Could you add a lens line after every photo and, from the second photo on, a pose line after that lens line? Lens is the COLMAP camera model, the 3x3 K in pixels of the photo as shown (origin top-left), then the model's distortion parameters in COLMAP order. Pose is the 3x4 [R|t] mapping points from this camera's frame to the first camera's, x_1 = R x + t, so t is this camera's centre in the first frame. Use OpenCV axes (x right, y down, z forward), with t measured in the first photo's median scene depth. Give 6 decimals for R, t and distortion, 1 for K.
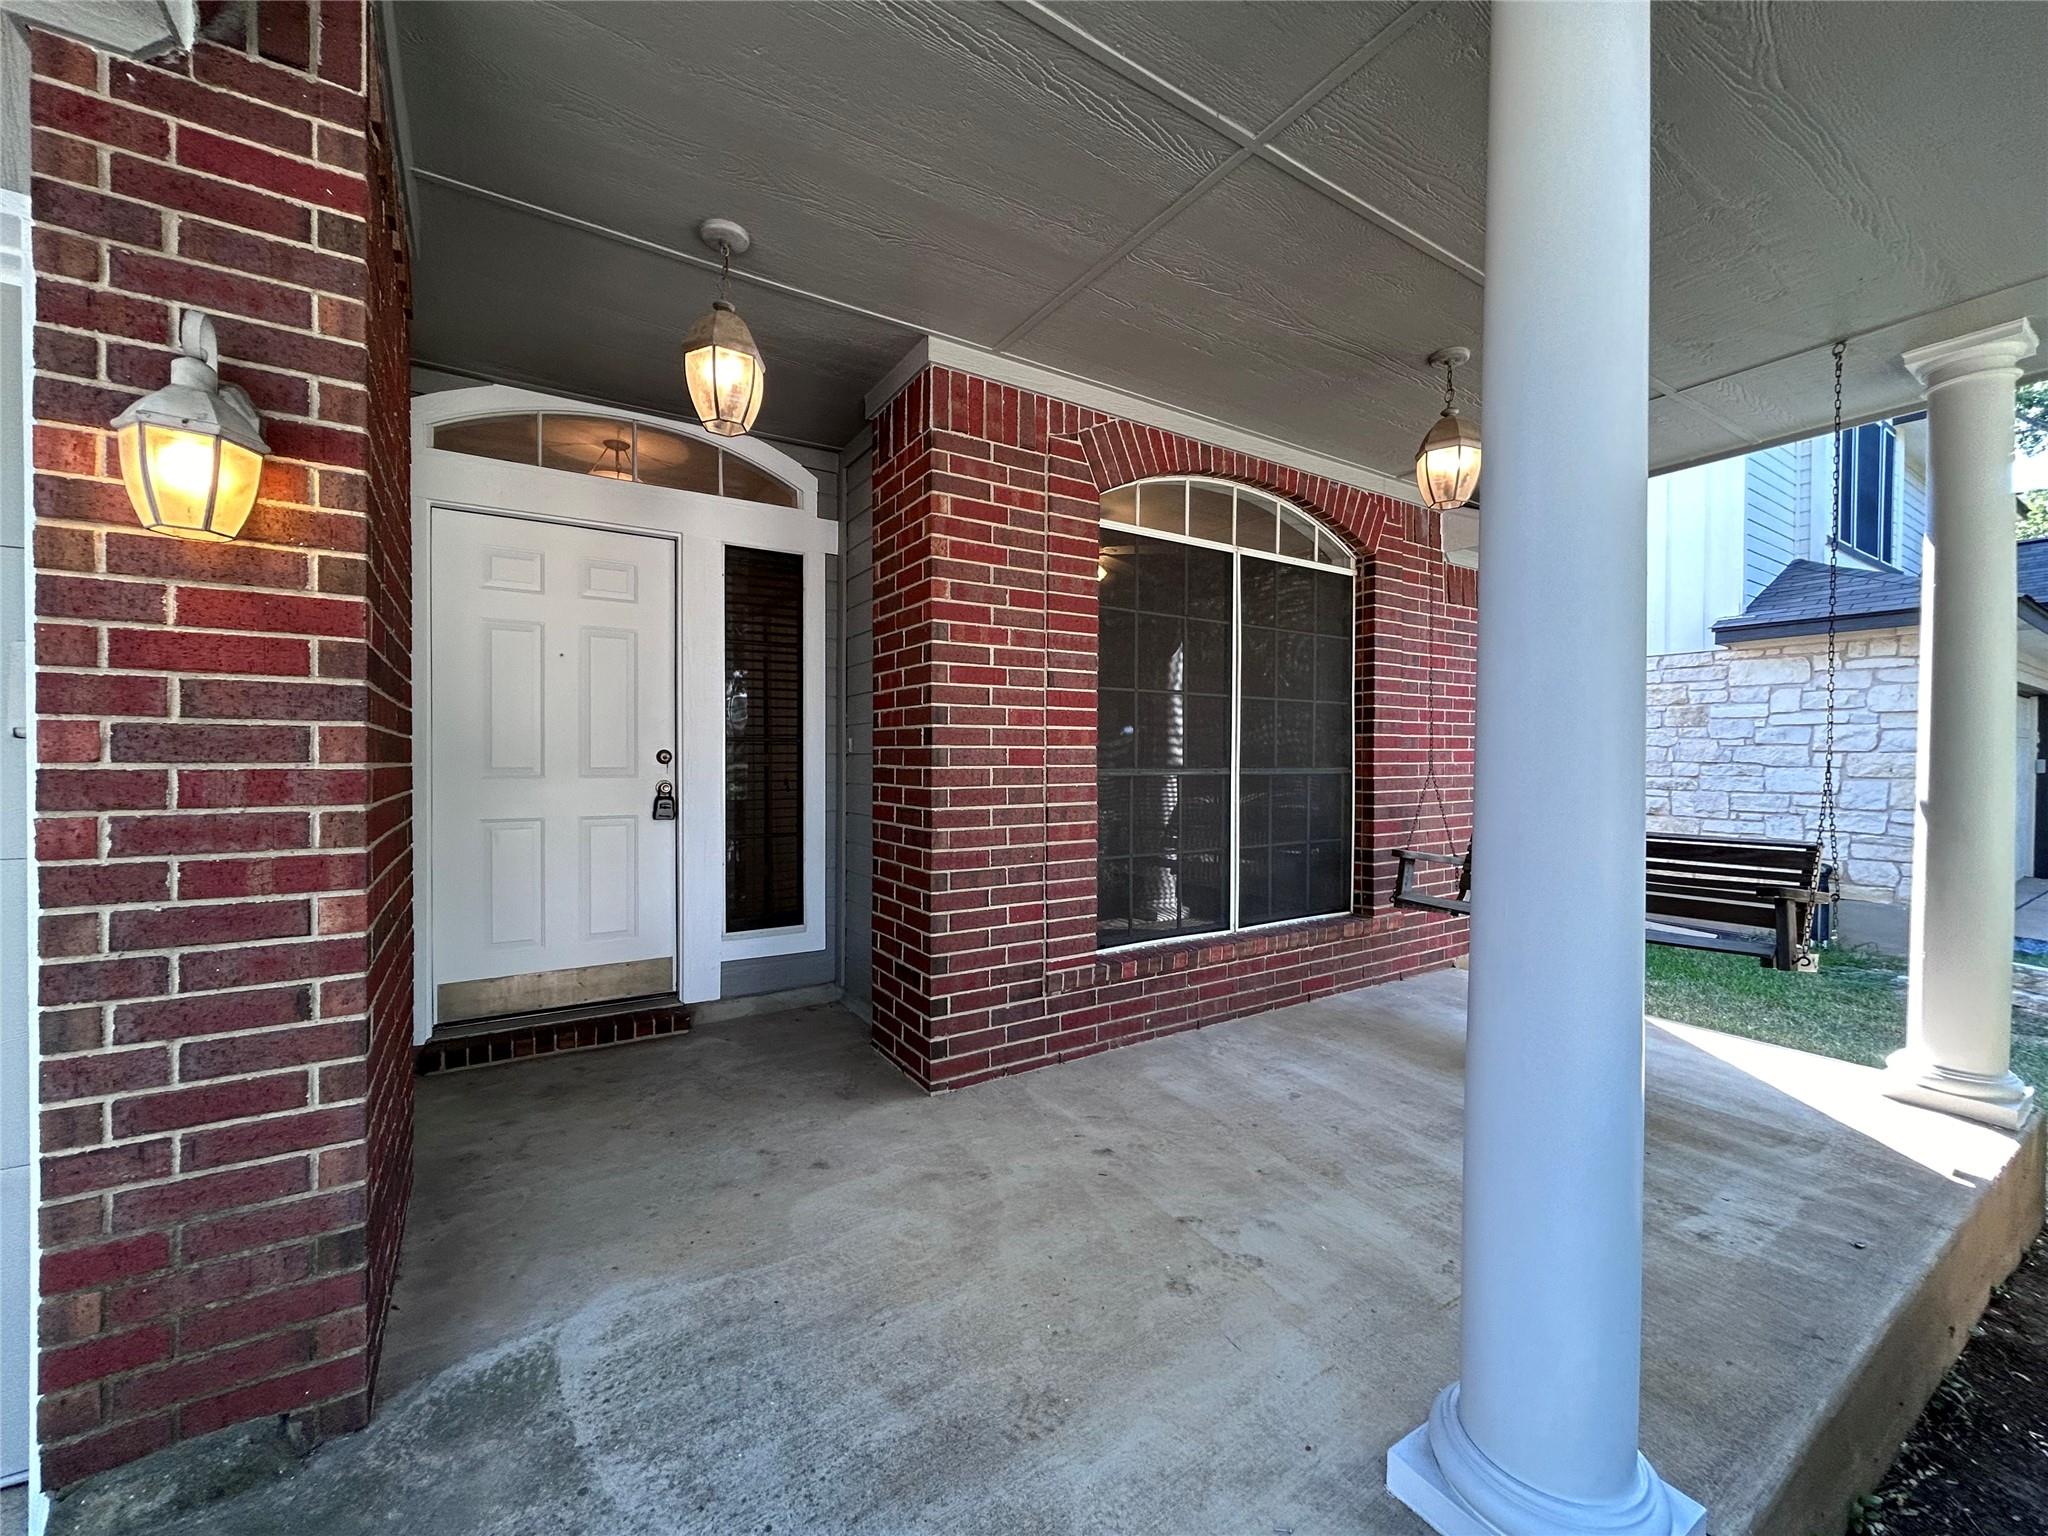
lens RADIAL K [[817.2, 0, 1023.3], [0, 817.2, 766.9], [0, 0, 1]] dist [0.001359, -0.001093]
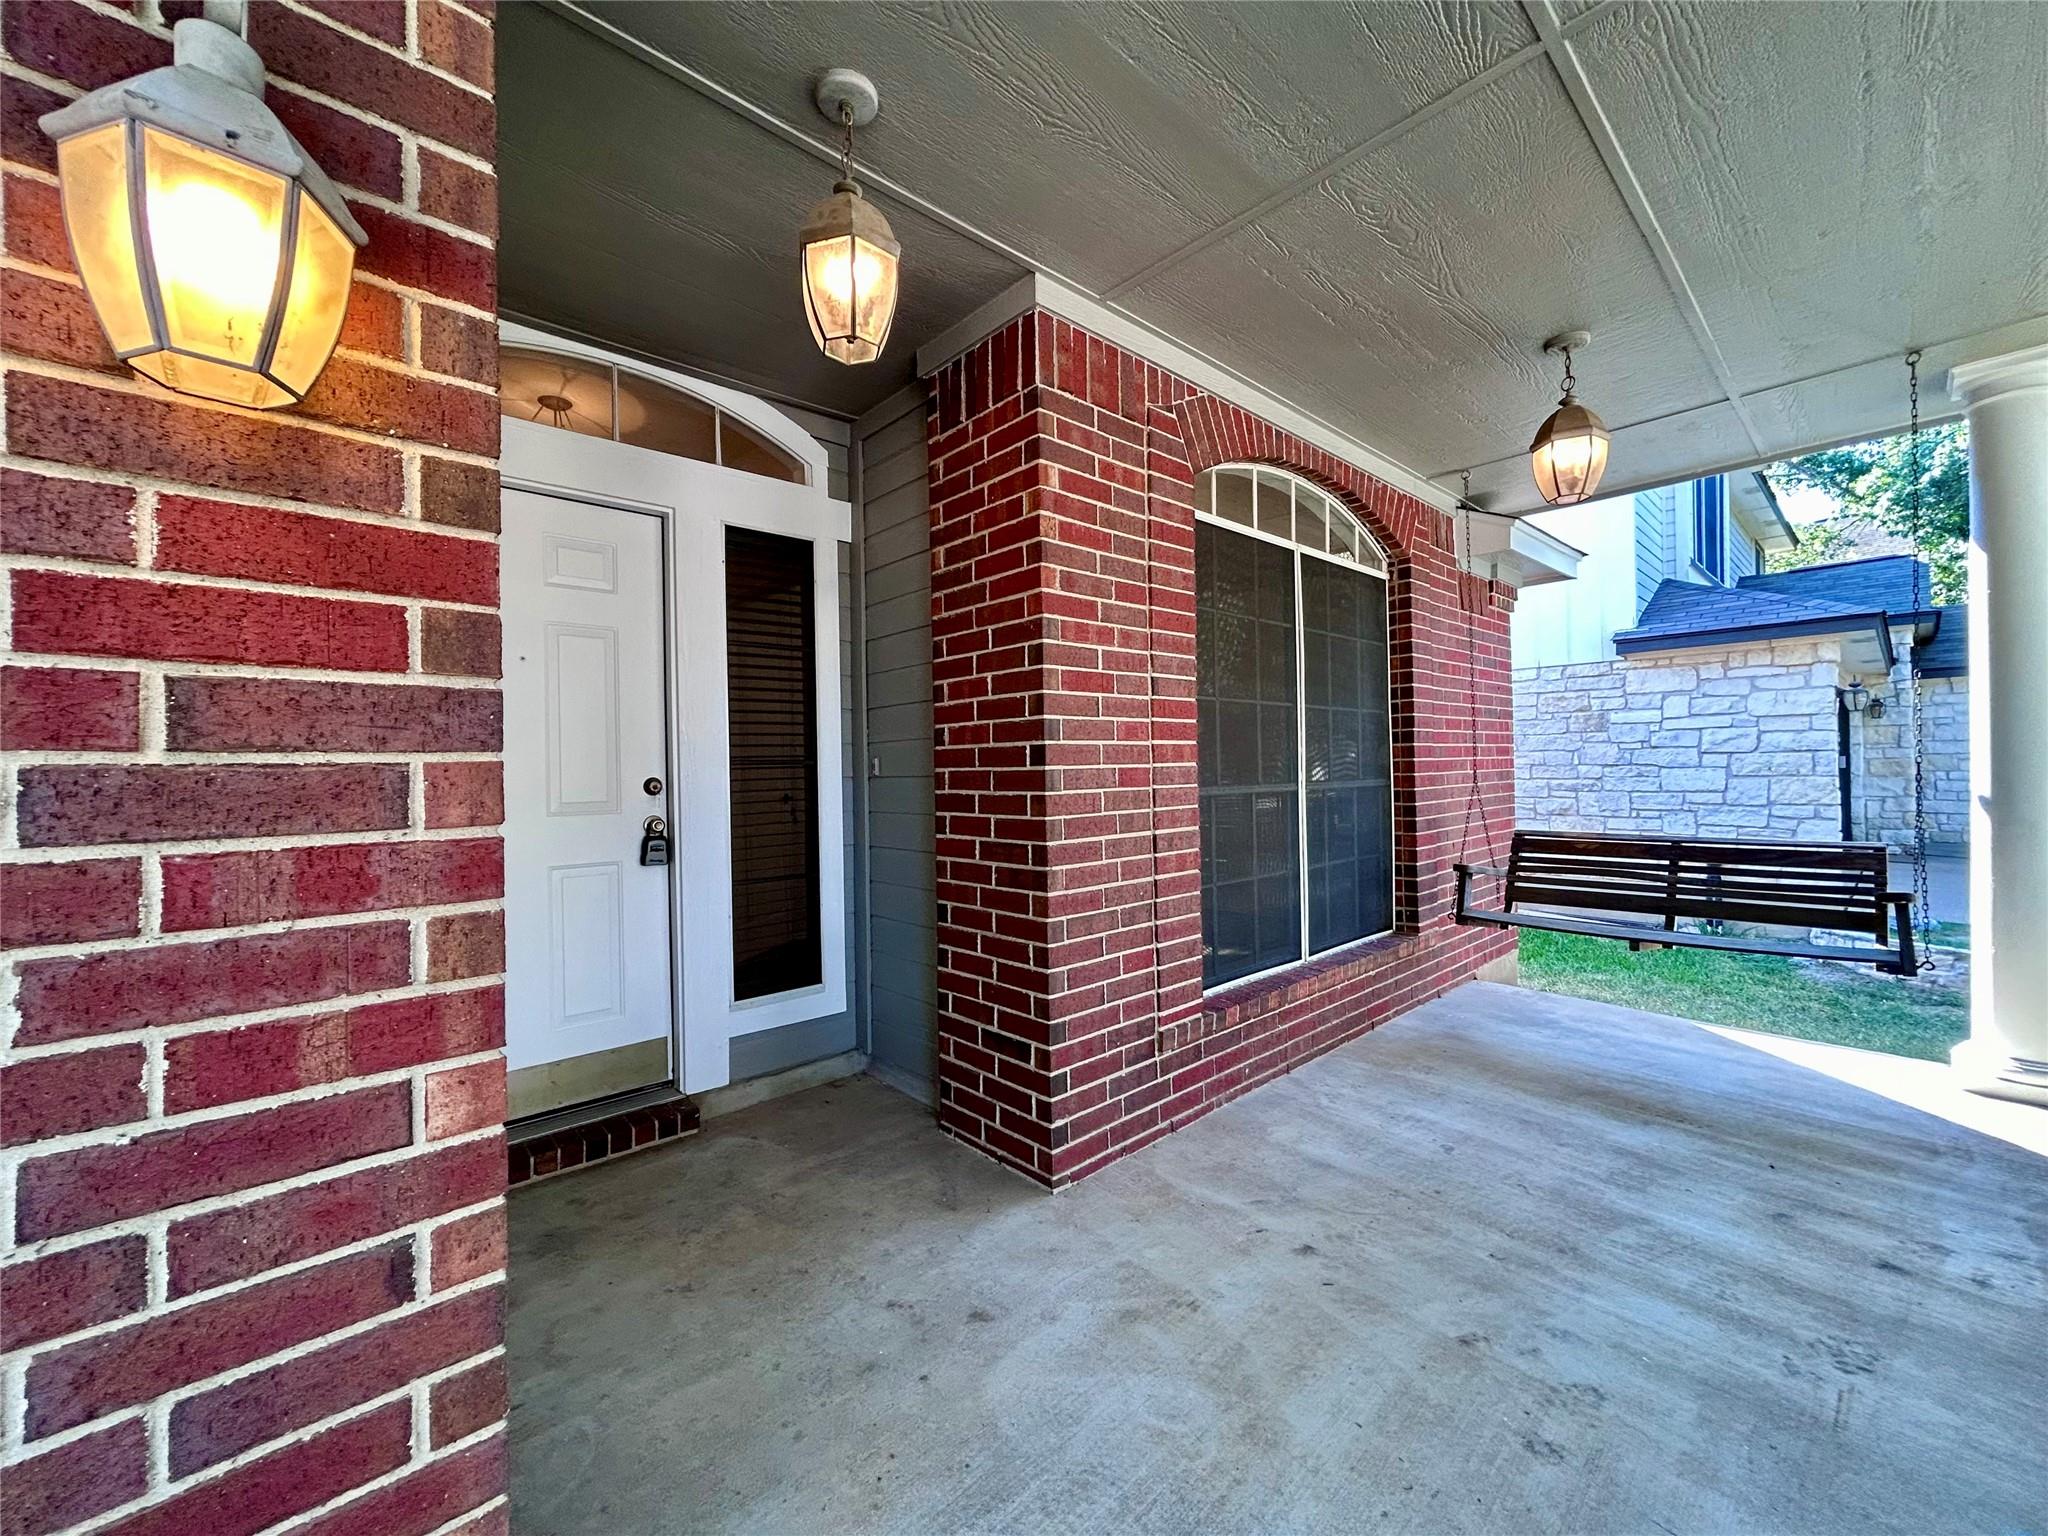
lens RADIAL K [[817.2, 0, 1022.8], [0, 817.2, 767.1], [0, 0, 1]] dist [0.001359, -0.001093]
pose [[0.985469, -0.020460, 0.168619, -0.270830], [0.023079, 0.999641, -0.013587, -0.014599], [-0.168281, 0.017281, 0.985588, 0.188398]]
